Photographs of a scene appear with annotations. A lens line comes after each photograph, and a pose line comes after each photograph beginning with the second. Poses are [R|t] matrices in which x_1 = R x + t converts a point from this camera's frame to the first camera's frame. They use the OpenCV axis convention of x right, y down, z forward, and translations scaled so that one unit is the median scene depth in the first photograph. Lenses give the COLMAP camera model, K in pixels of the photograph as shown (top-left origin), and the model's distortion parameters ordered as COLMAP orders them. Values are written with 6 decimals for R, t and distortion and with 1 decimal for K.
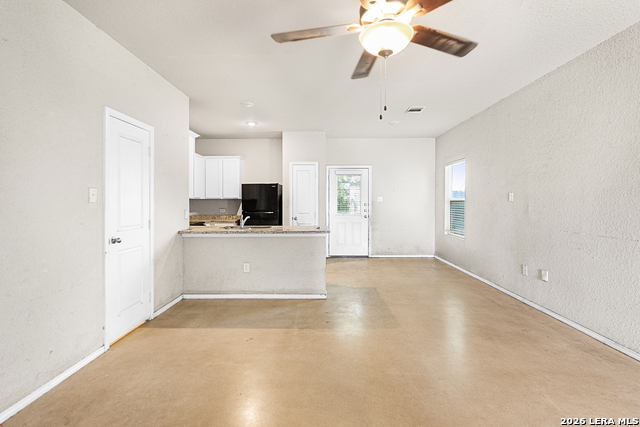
lens RADIAL K [[301.8, 0, 318.3], [0, 301.8, 198.8], [0, 0, 1]] dist [-0.003614, -0.000584]
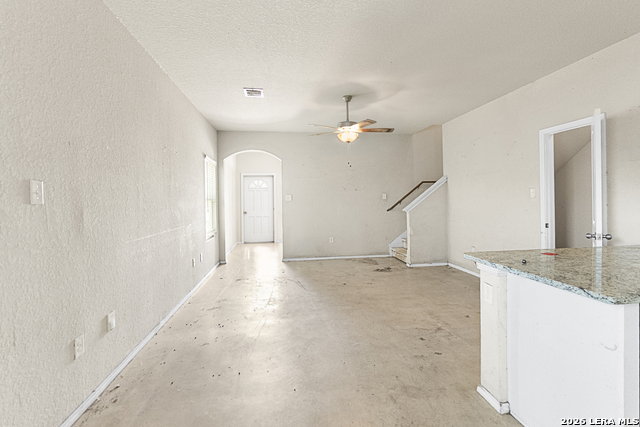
lens RADIAL K [[301.8, 0, 318.3], [0, 301.8, 198.8], [0, 0, 1]] dist [-0.003614, -0.000584]
pose [[-0.988413, 0.011496, -0.151350, 0.235041], [0.012291, 0.999915, -0.004319, 0.005034], [0.151287, -0.006129, -0.988471, 0.946635]]
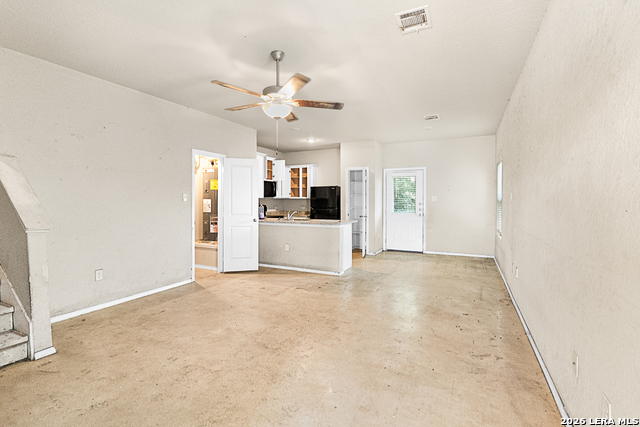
lens RADIAL K [[301.8, 0, 318.3], [0, 301.8, 198.8], [0, 0, 1]] dist [-0.003614, -0.000584]
pose [[0.900811, 0.001208, -0.434210, 0.330207], [0.000545, 0.999992, 0.003914, -0.003318], [0.434211, -0.003762, 0.900803, -0.134101]]
